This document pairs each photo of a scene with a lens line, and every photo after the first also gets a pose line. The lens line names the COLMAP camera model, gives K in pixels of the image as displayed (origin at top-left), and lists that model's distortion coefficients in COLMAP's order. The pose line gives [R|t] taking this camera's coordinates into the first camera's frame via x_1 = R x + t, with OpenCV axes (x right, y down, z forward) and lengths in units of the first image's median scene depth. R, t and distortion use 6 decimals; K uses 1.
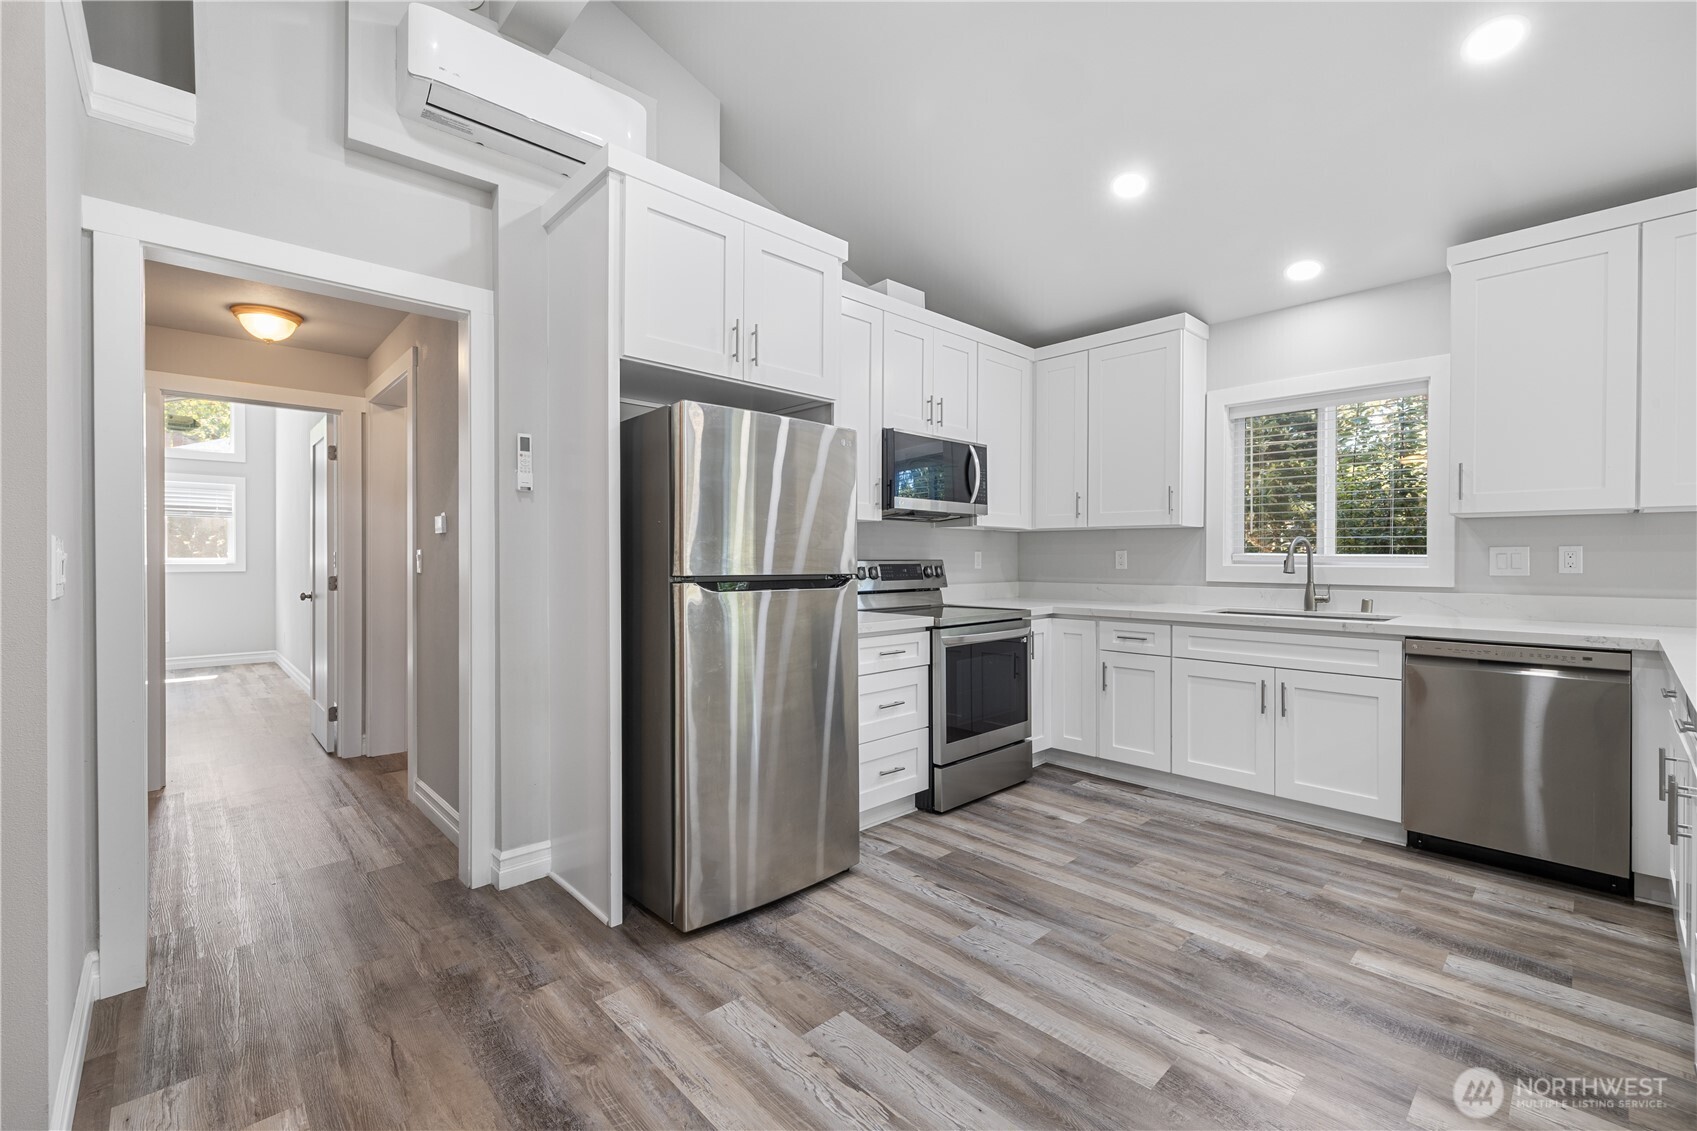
lens RADIAL K [[731.7, 0, 844.8], [0, 731.7, 558.9], [0, 0, 1]] dist [0.000274, -0.000135]
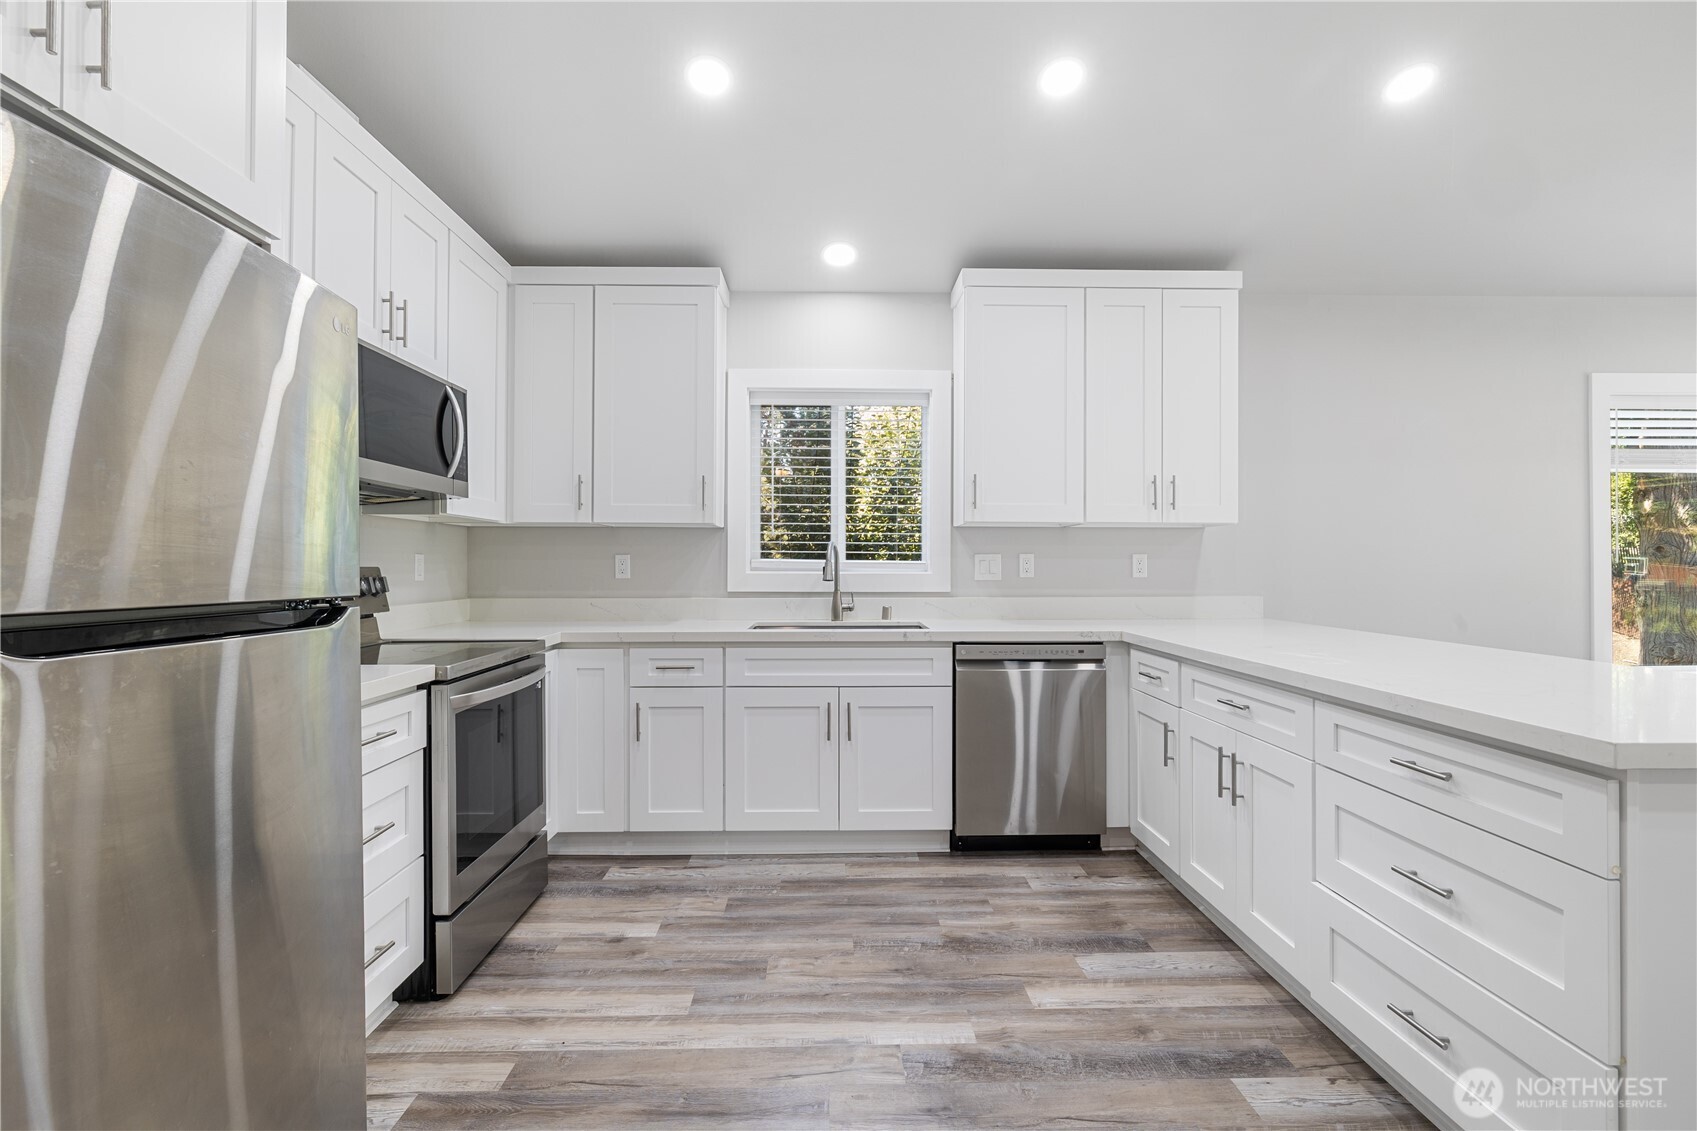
lens RADIAL K [[819.6, 0, 853.8], [0, 819.6, 560.6], [0, 0, 1]] dist [-0.006122, -0.000395]
pose [[0.665033, 0.004163, 0.746802, -0.156889], [0.001557, 0.999975, -0.006962, 0.001604], [-0.746812, 0.005792, 0.665010, 0.342229]]
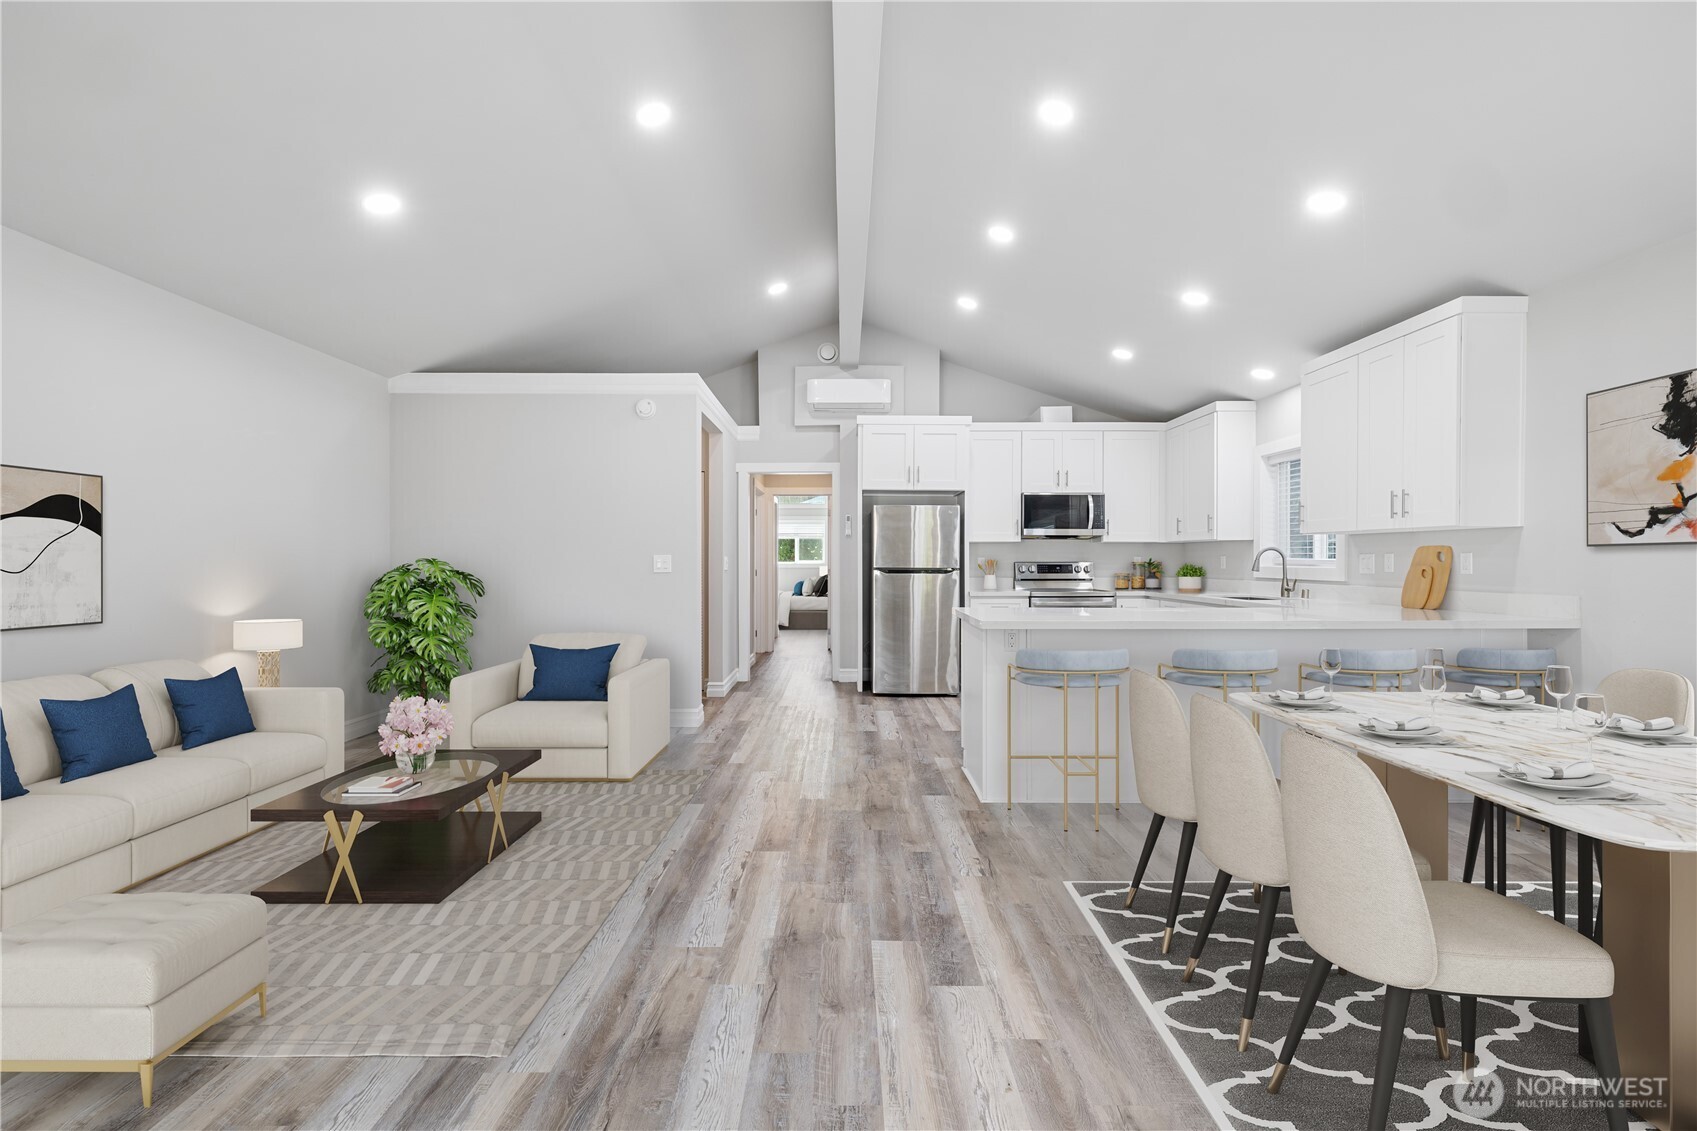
lens RADIAL K [[731.7, 0, 844.8], [0, 731.7, 558.9], [0, 0, 1]] dist [0.000274, -0.000135]
pose [[0.723010, -0.000430, -0.690838, 1.212285], [-0.001780, 0.999995, -0.002485, -0.001066], [0.690836, 0.003026, 0.723005, -0.824030]]
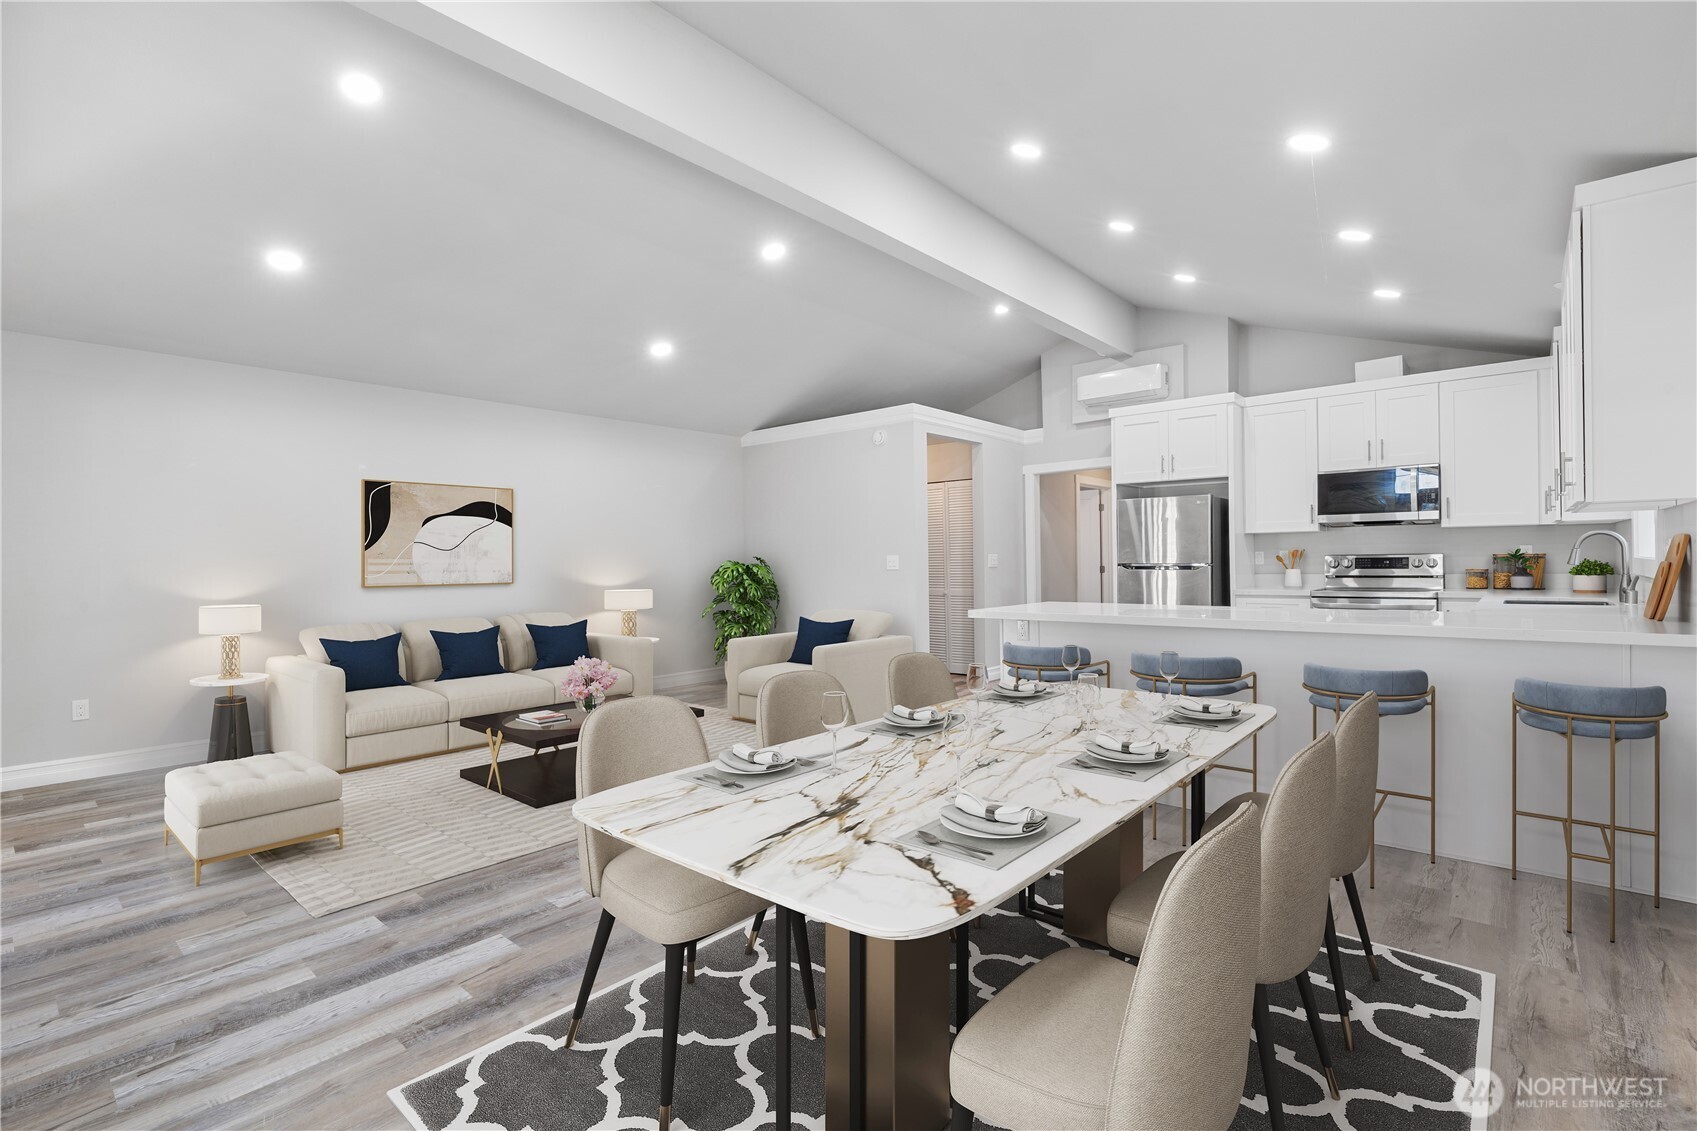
lens RADIAL K [[771.8, 0, 843.7], [0, 771.8, 557.4], [0, 0, 1]] dist [0.000338, -0.000046]
pose [[0.082788, 0.003478, -0.996561, 1.919229], [0.015671, 0.999866, 0.004791, -0.021010], [0.996444, -0.016014, 0.082722, -0.208190]]
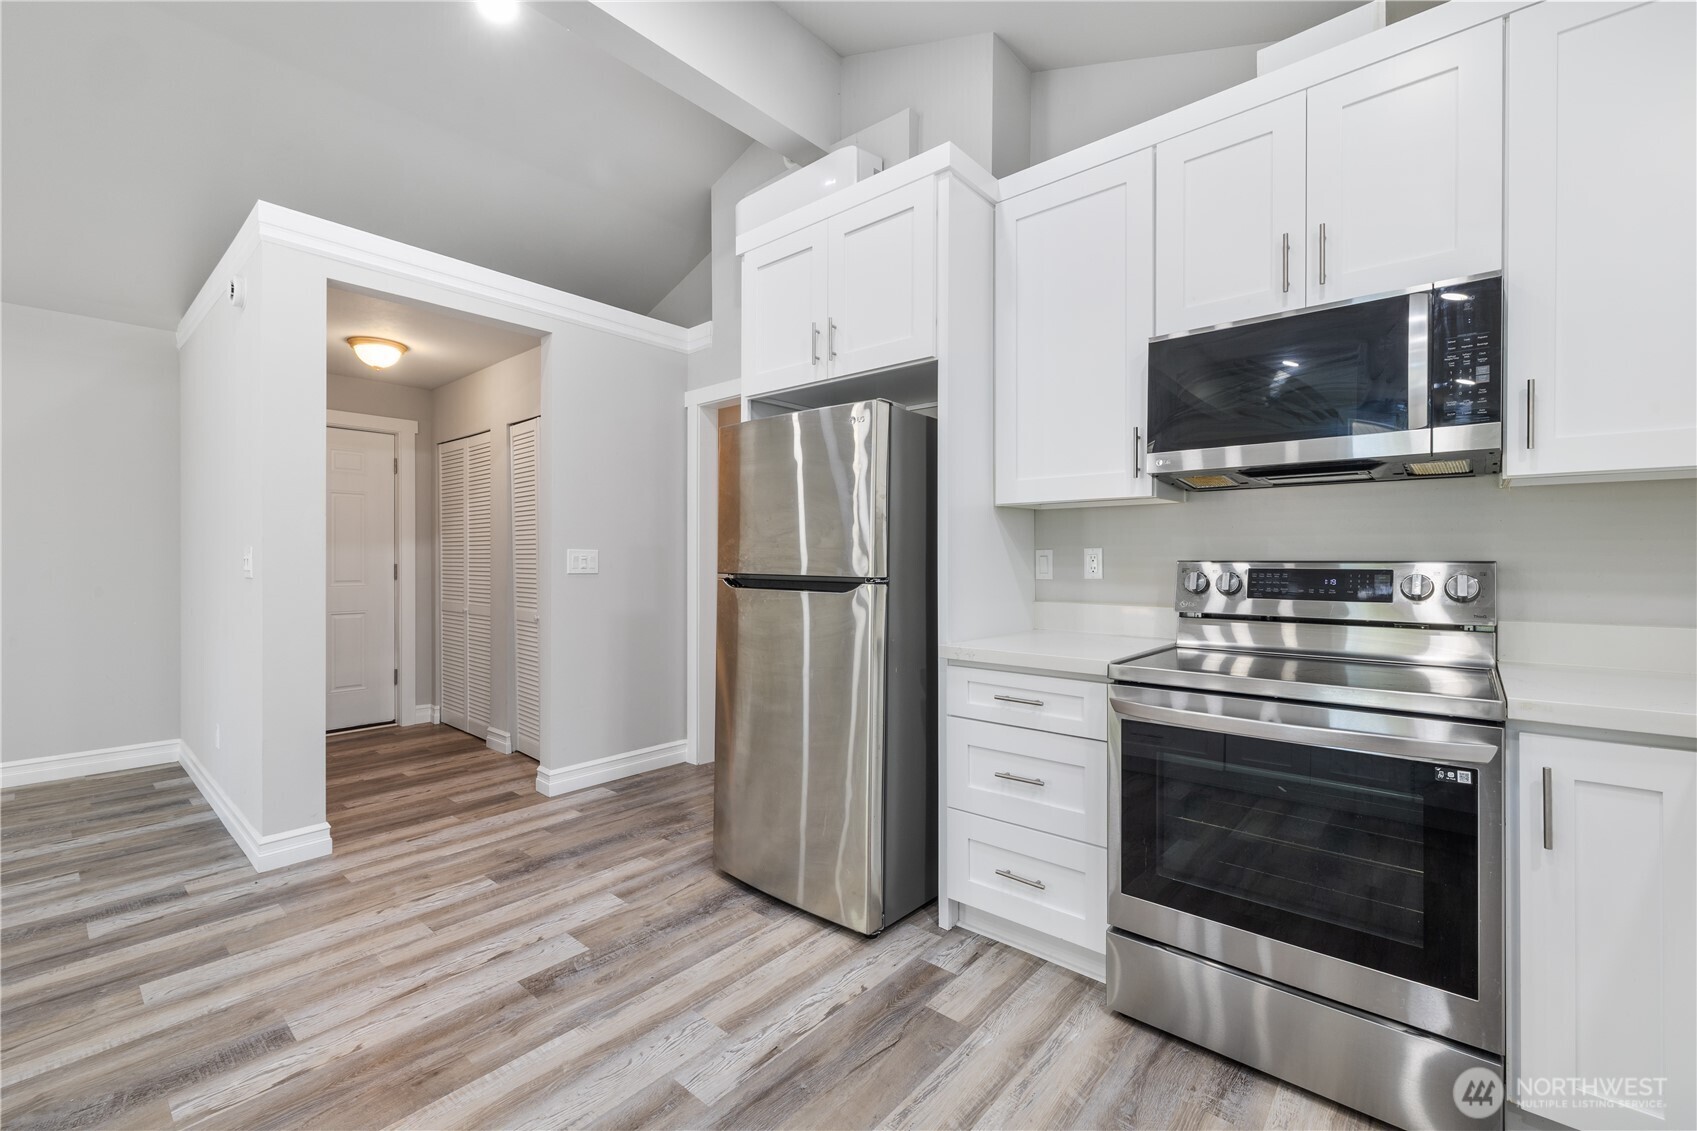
lens RADIAL K [[731.7, 0, 844.8], [0, 731.7, 558.9], [0, 0, 1]] dist [0.000274, -0.000135]
pose [[0.076754, 0.000026, -0.997050, 0.734336], [-0.000677, 1.000000, -0.000026, 0.000866], [0.997050, 0.000677, 0.076754, 0.815579]]
